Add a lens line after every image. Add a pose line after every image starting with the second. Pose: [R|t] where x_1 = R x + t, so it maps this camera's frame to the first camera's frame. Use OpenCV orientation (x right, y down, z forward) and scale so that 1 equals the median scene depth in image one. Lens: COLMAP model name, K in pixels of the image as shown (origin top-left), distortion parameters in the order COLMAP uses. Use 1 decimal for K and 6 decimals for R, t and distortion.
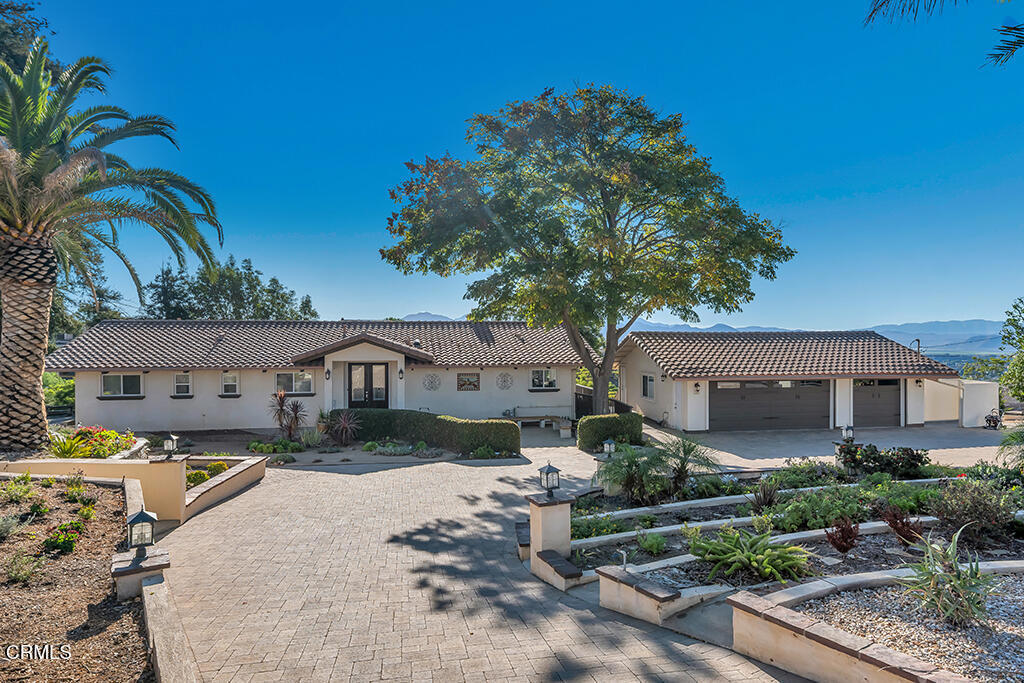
lens RADIAL K [[605.3, 0, 510.8], [0, 605.3, 341.7], [0, 0, 1]] dist [0.006223, 0.000203]
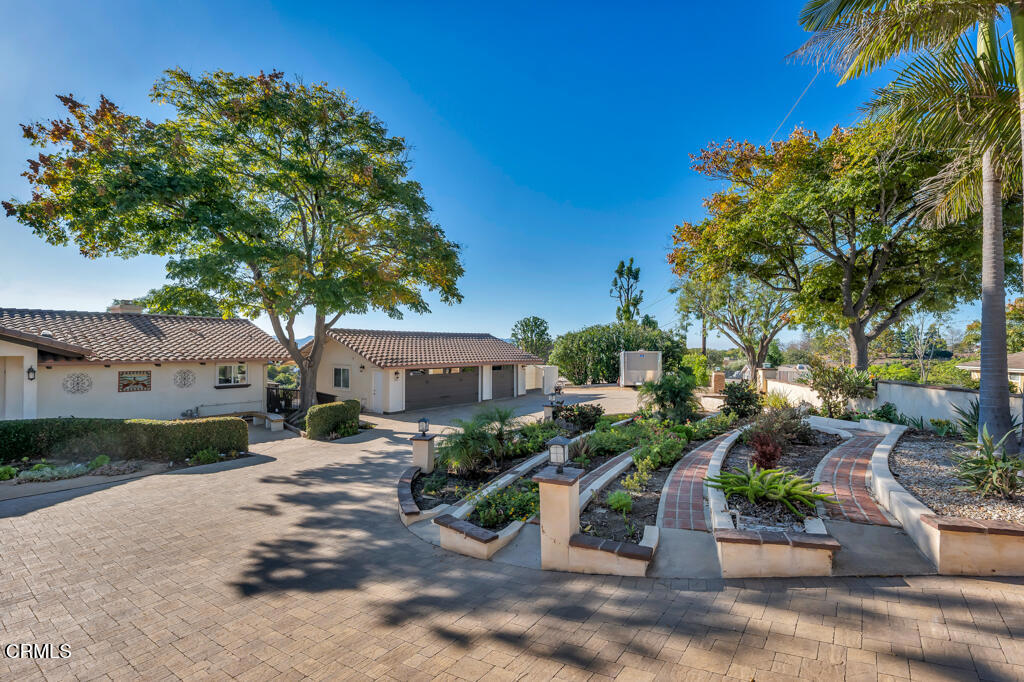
lens RADIAL K [[462.1, 0, 512.8], [0, 462.1, 342.7], [0, 0, 1]] dist [0.000148, 0.000171]
pose [[0.740396, 0.009446, 0.672104, -0.136944], [0.000441, 0.999894, -0.014538, 0.025830], [-0.672171, 0.011060, 0.740314, 0.179229]]
